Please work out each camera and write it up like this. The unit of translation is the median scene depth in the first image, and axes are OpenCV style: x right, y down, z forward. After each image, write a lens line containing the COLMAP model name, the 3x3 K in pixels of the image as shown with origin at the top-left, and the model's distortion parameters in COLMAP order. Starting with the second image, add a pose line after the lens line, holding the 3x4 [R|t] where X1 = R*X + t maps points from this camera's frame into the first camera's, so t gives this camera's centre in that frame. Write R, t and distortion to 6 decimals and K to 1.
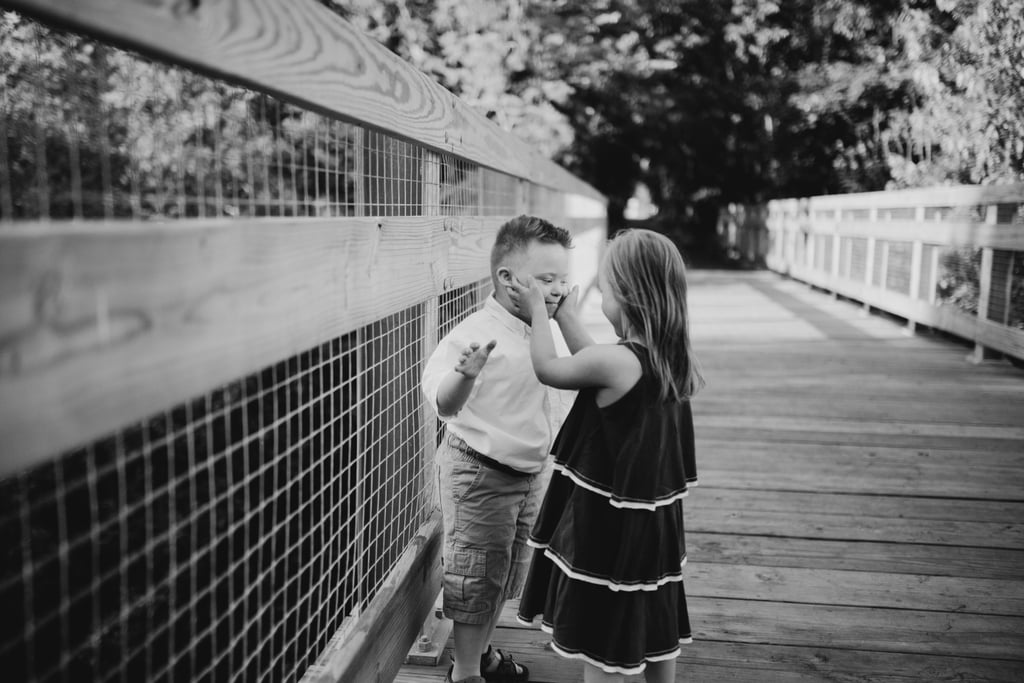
lens RADIAL K [[929.7, 0, 533.5], [0, 929.7, 342.6], [0, 0, 1]] dist [0.003477, 0.004649]
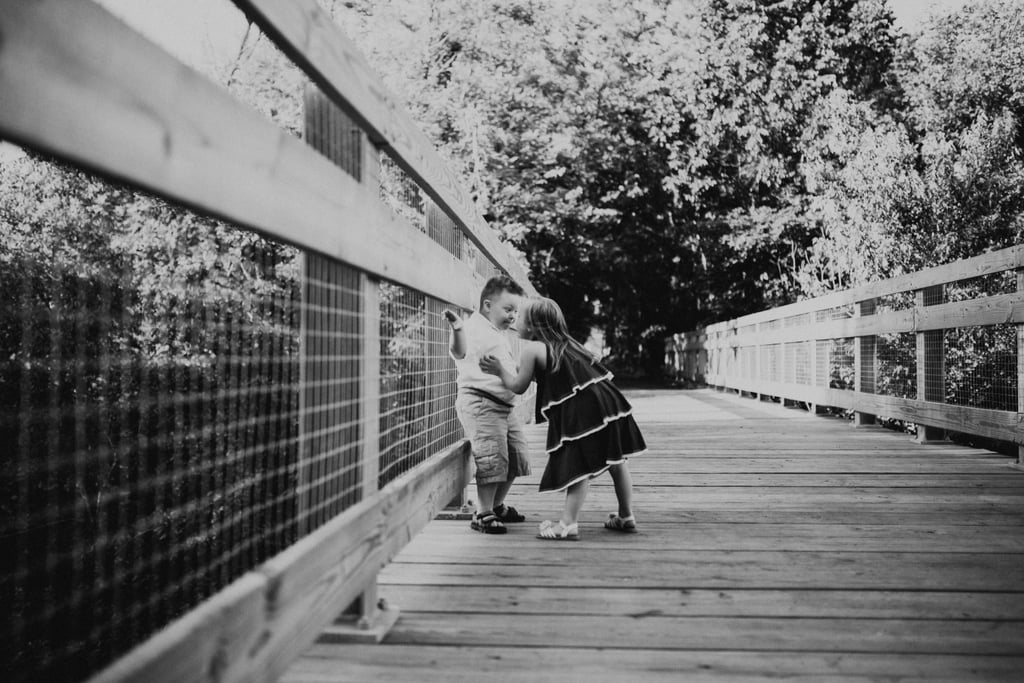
lens RADIAL K [[940.4, 0, 513.5], [0, 940.4, 339.7], [0, 0, 1]] dist [0.002121, -0.006121]
pose [[0.999499, -0.019348, 0.025056, -0.005712], [0.023187, 0.986299, -0.163330, 0.039836], [-0.021553, 0.163829, 0.986253, -0.098711]]
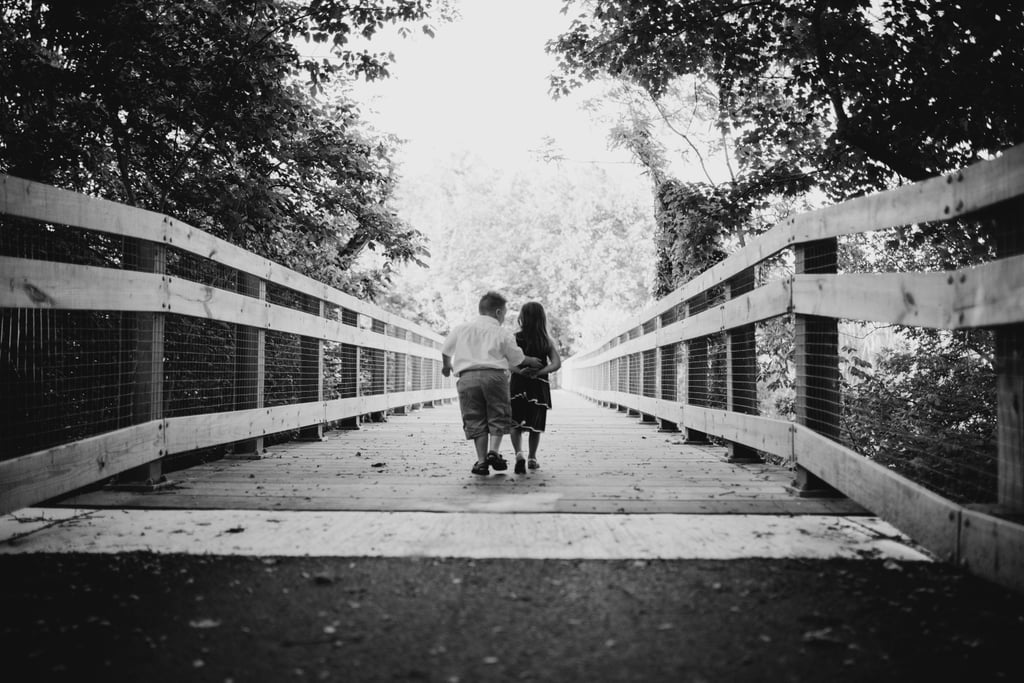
lens RADIAL K [[941.5, 0, 509.7], [0, 941.5, 343.4], [0, 0, 1]] dist [-0.001702, -0.002980]
pose [[0.994483, -0.008531, 0.104551, -0.164738], [0.026385, 0.984987, -0.170600, 0.221611], [-0.101526, 0.172418, 0.979778, -1.567147]]
